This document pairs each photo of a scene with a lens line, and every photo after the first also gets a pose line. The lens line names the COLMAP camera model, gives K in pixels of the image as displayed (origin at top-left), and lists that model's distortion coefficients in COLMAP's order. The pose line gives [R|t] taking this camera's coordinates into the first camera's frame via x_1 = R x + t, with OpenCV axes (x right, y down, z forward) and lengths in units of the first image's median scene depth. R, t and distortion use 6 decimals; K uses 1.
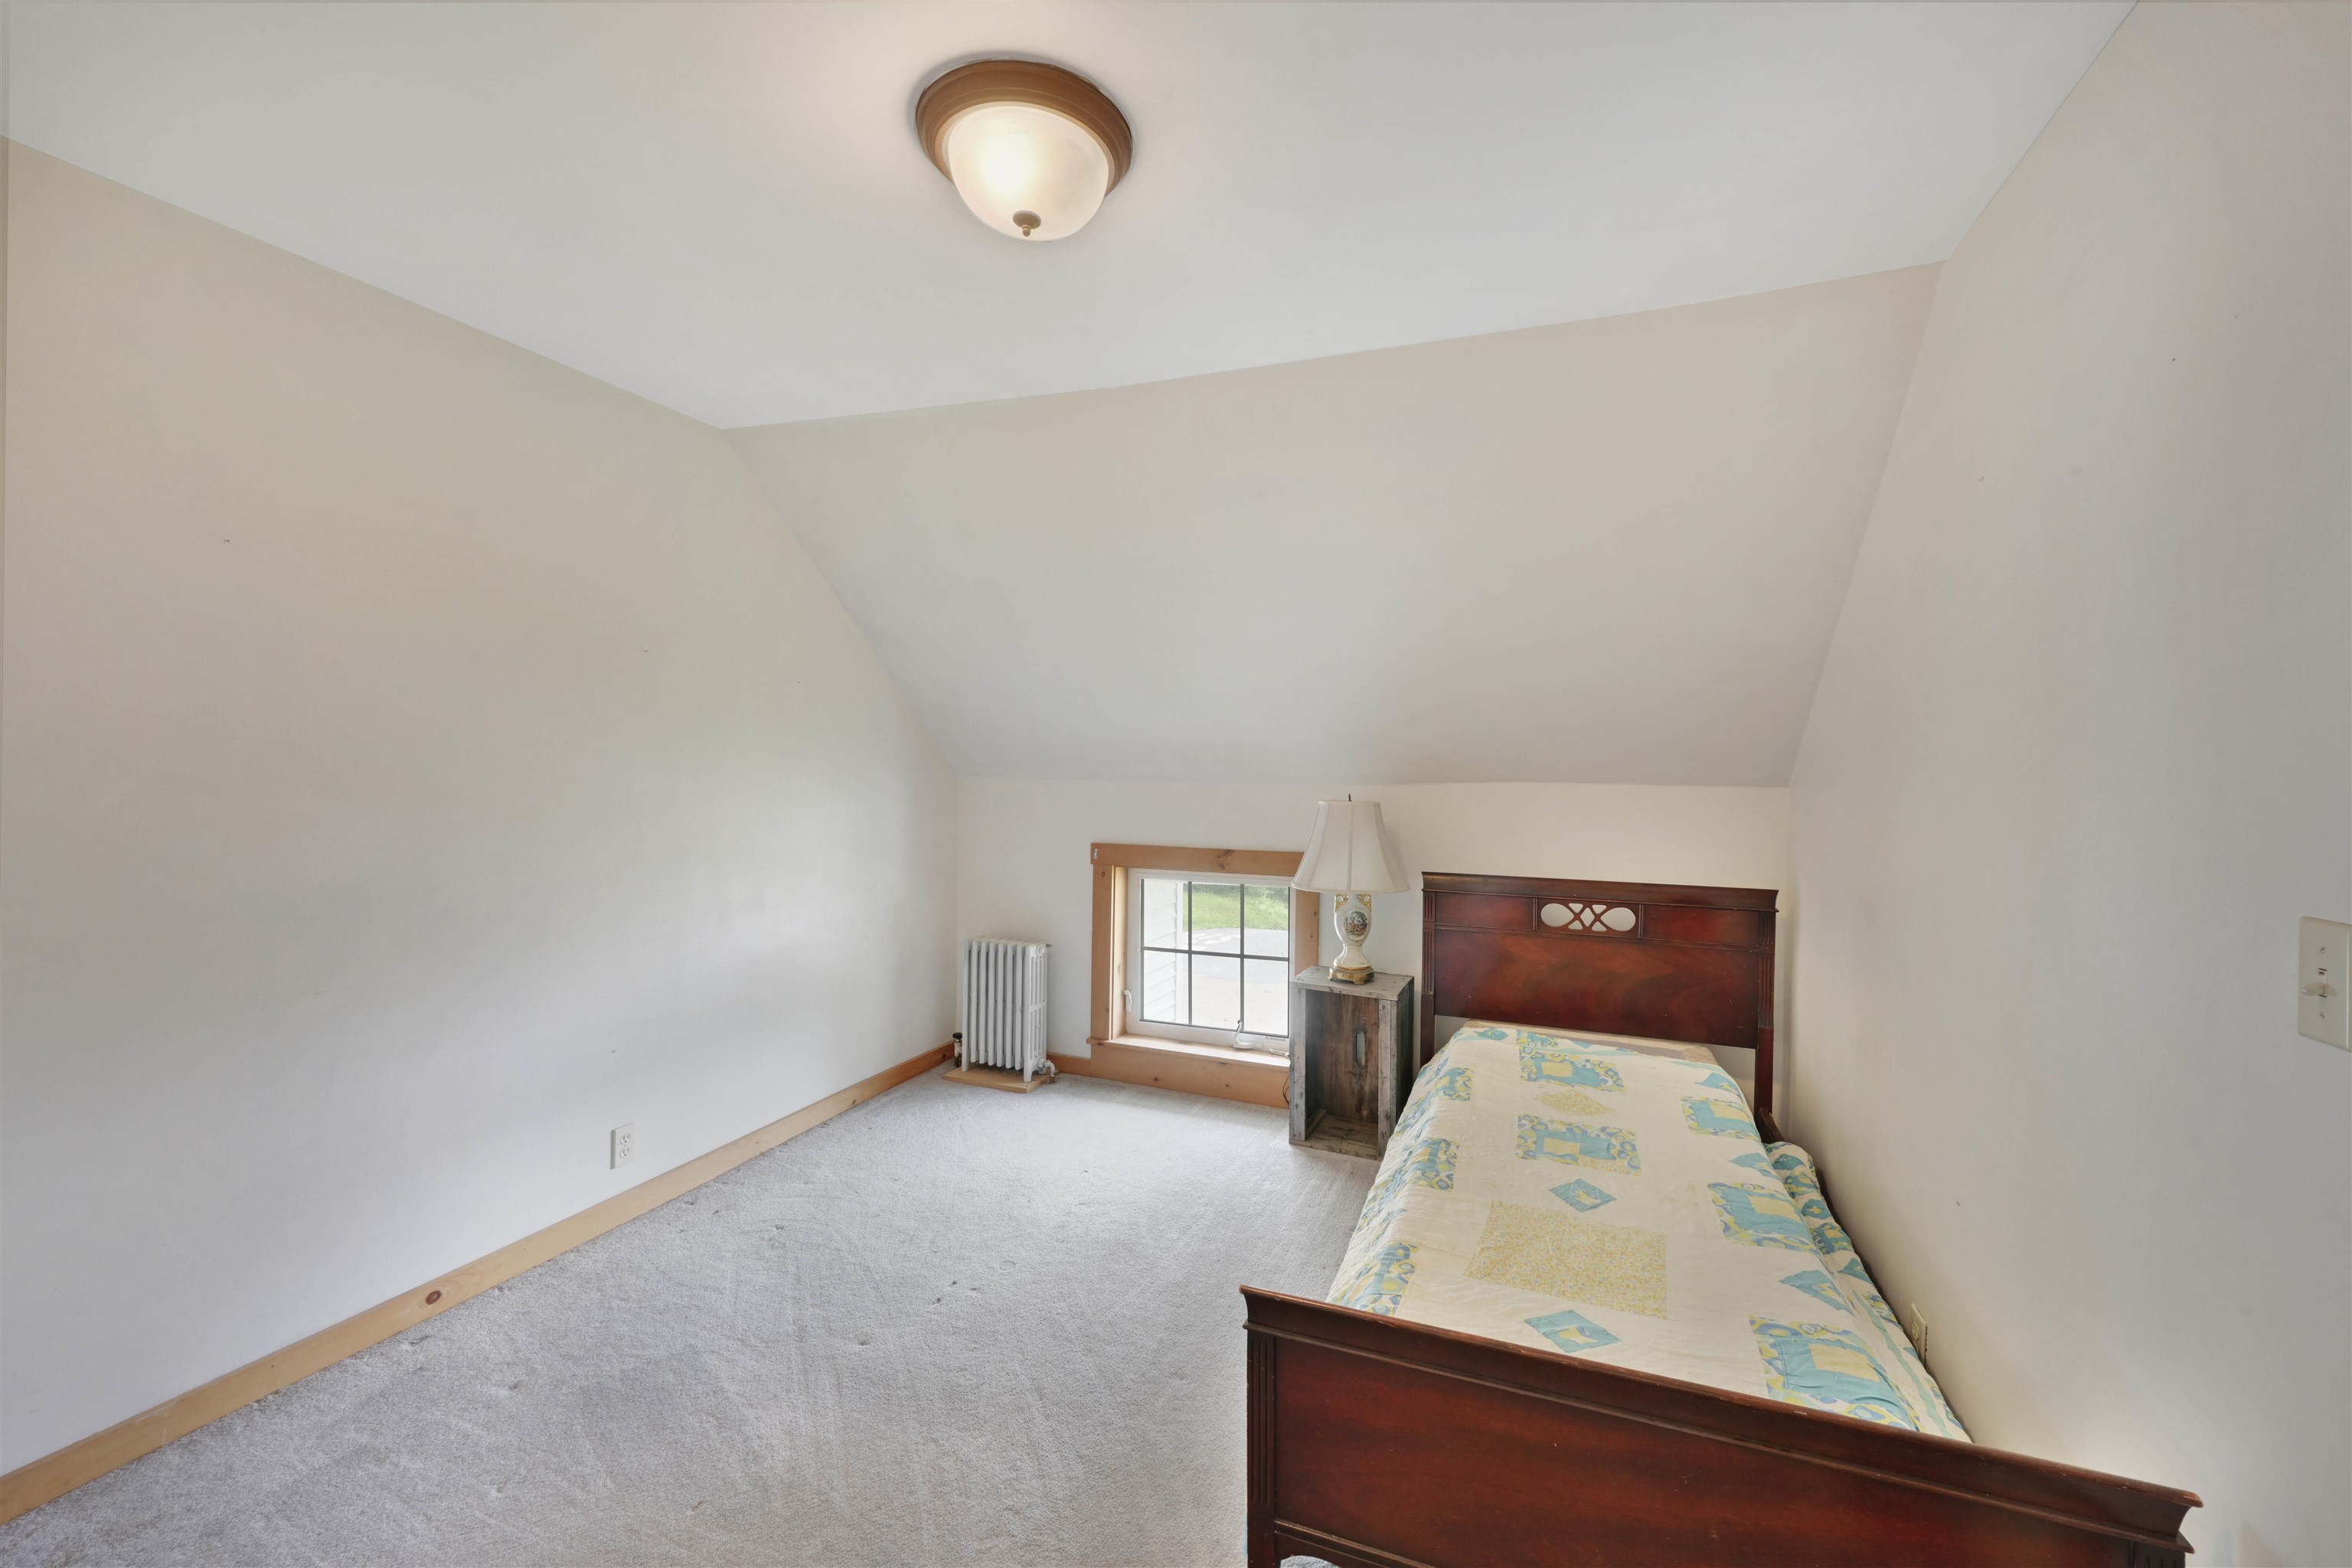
lens RADIAL K [[949.6, 0, 1175.6], [0, 949.6, 778.4], [0, 0, 1]] dist [-0.001180, 0.000634]
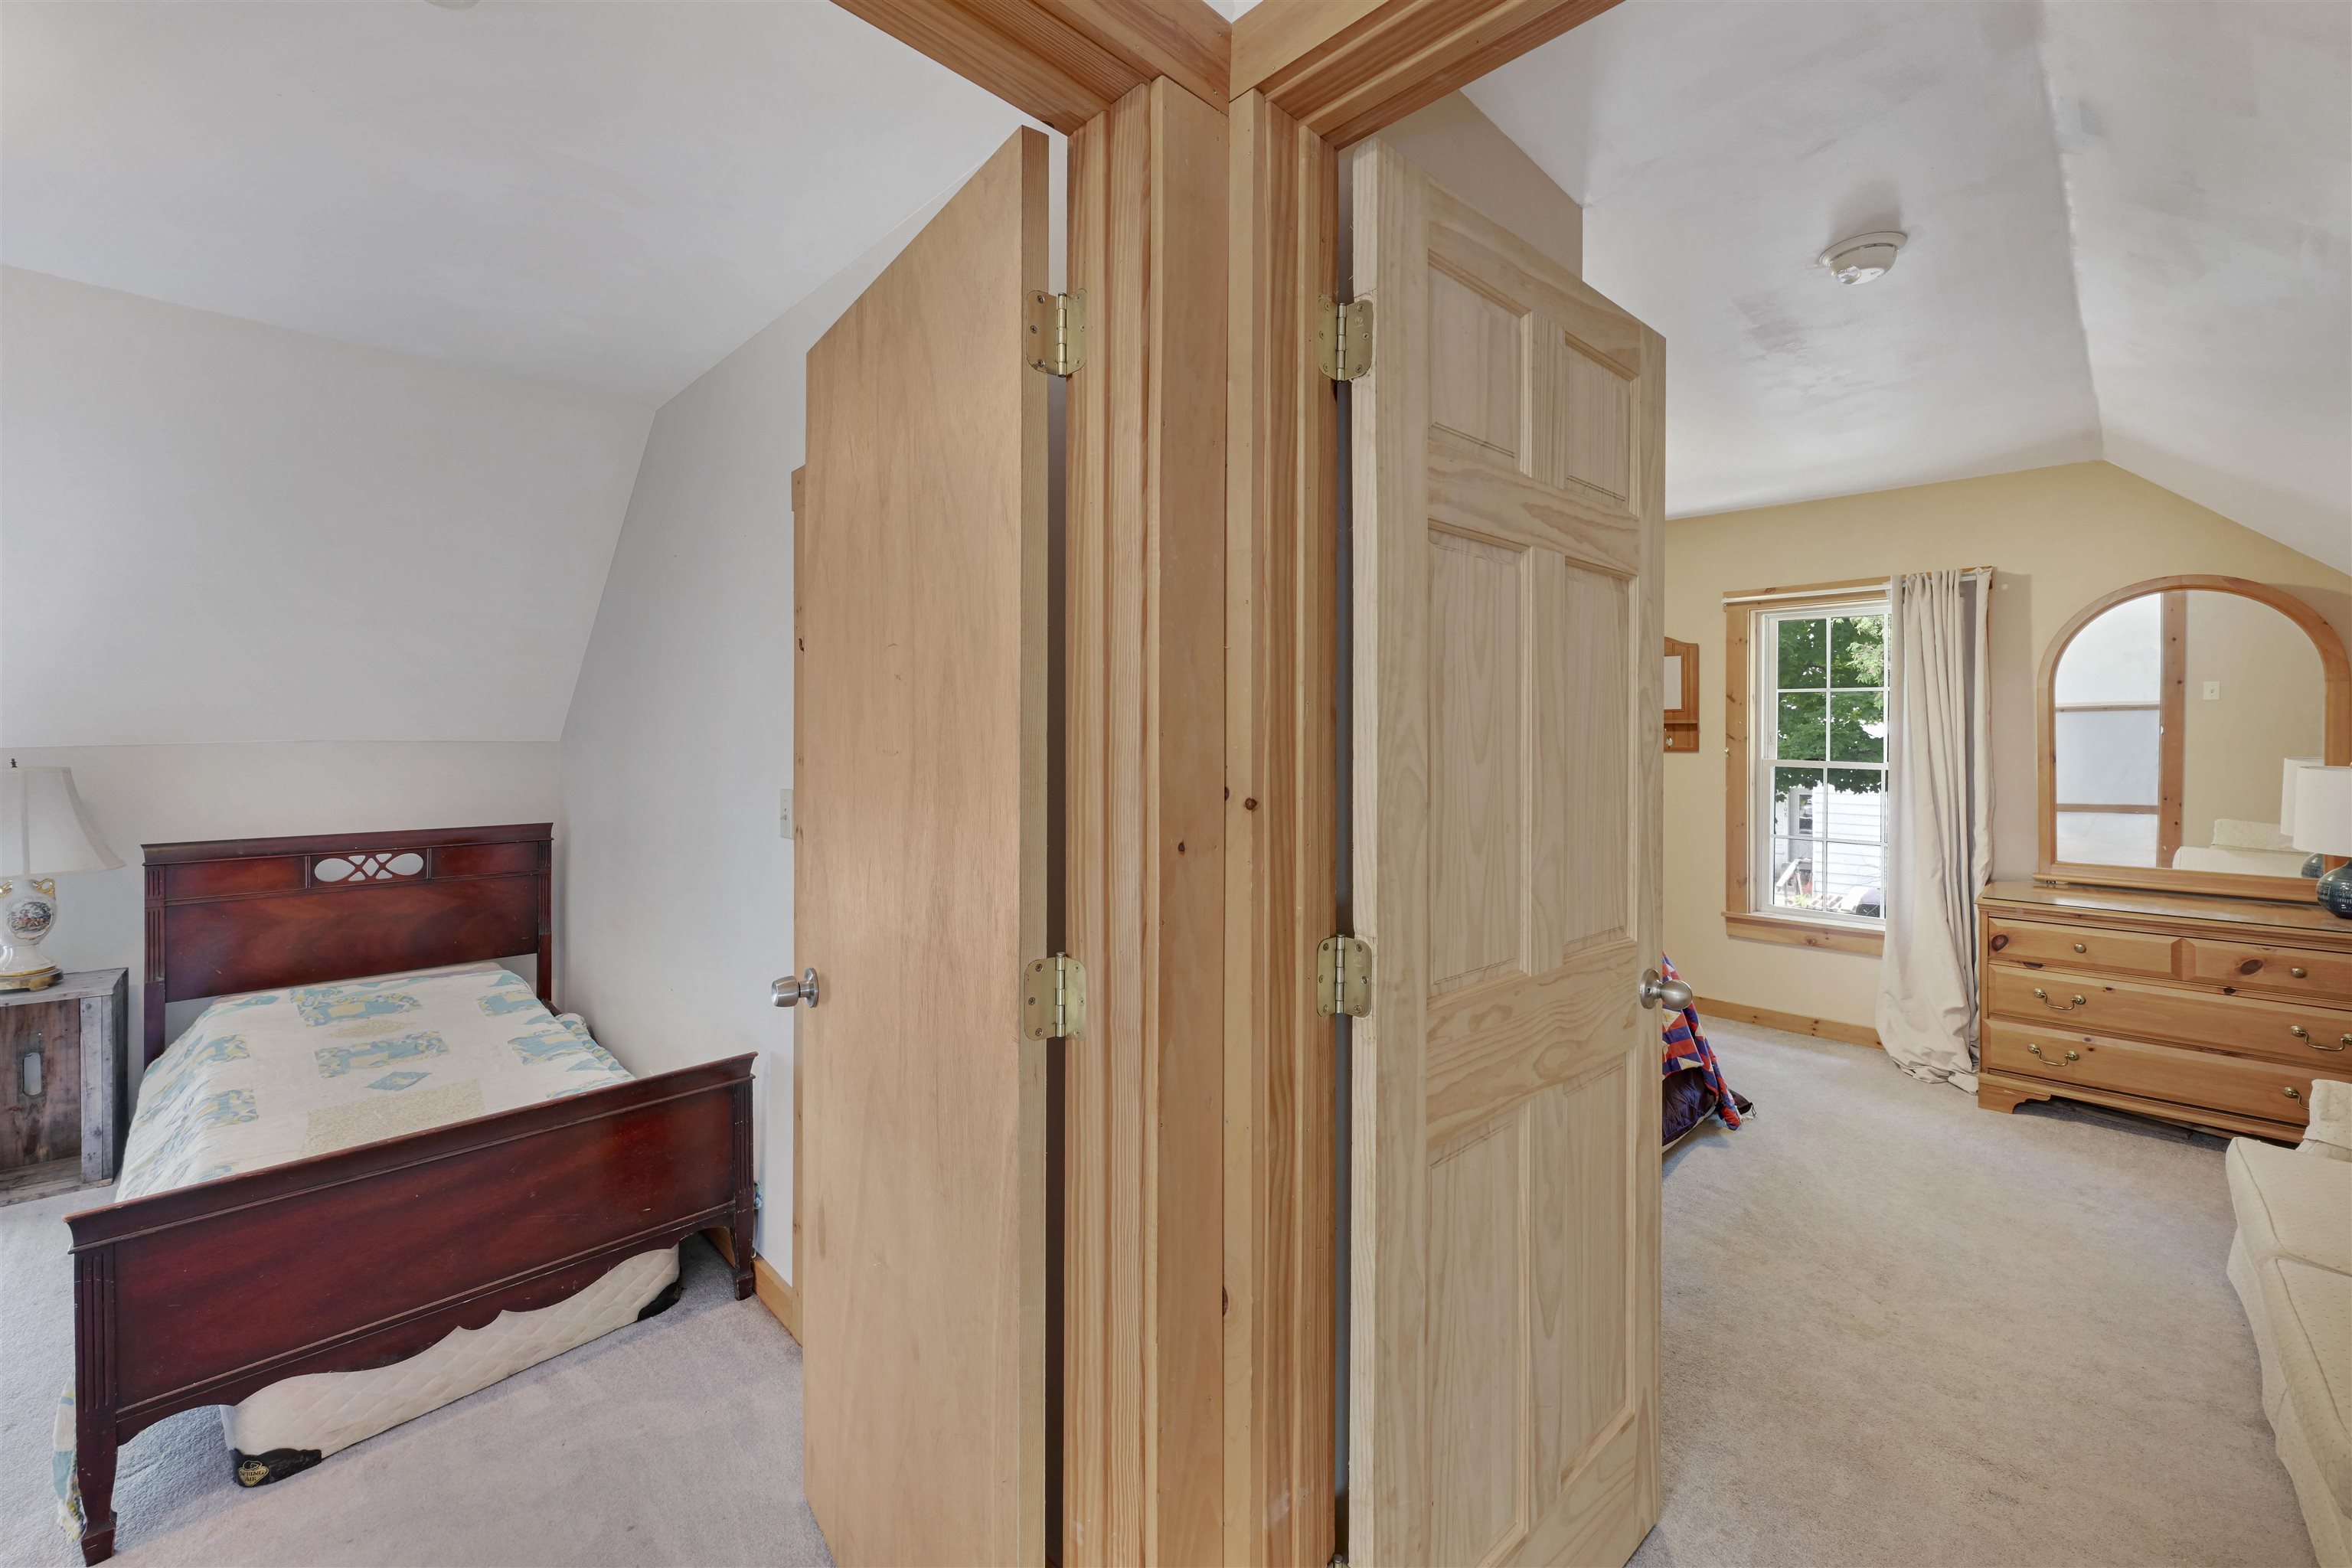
lens RADIAL K [[949.6, 0, 1180.6], [0, 949.6, 734.4], [0, 0, 1]] dist [-0.001180, 0.000634]
pose [[0.399961, -0.012315, 0.916449, -0.168981], [0.010689, 0.999904, 0.008771, -0.000553], [-0.916470, 0.006288, 0.400055, -0.243653]]
